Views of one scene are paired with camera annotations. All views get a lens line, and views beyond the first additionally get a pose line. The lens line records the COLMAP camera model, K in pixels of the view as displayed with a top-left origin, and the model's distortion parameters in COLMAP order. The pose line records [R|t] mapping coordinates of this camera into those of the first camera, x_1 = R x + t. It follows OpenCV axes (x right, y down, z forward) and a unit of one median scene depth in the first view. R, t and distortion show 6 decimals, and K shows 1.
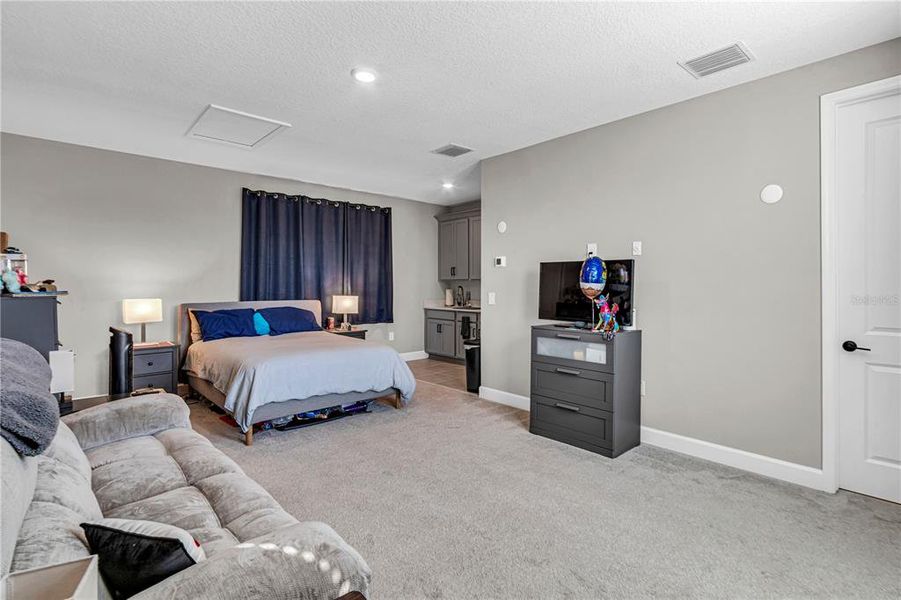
lens RADIAL K [[417.8, 0, 448.6], [0, 417.8, 295.0], [0, 0, 1]] dist [0.004812, 0.001607]
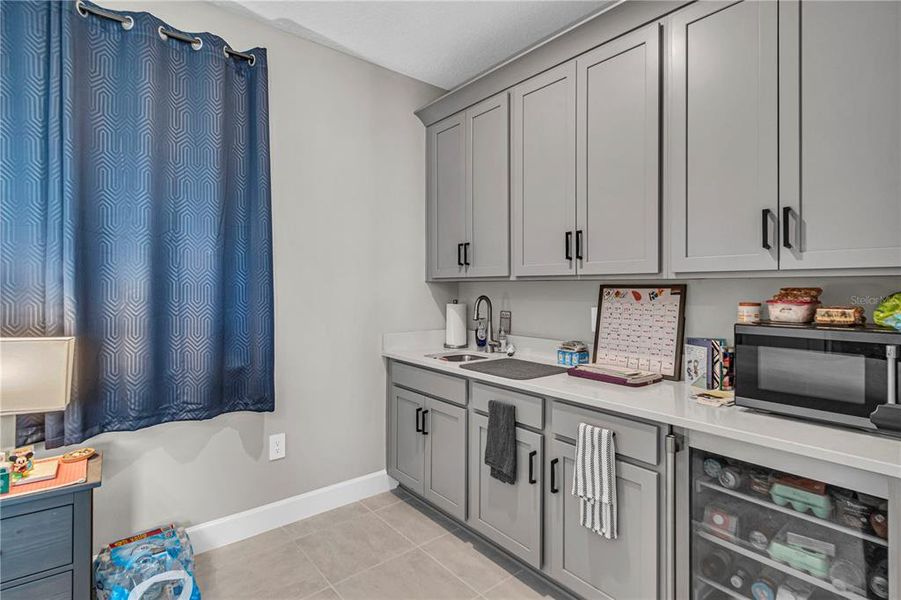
lens RADIAL K [[417.8, 0, 453.9], [0, 417.8, 294.1], [0, 0, 1]] dist [0.004812, 0.001607]
pose [[0.999086, 0.003780, -0.042587, 0.017898], [-0.004268, 0.999926, -0.011383, -0.019685], [0.042541, 0.011554, 0.999028, 0.659376]]
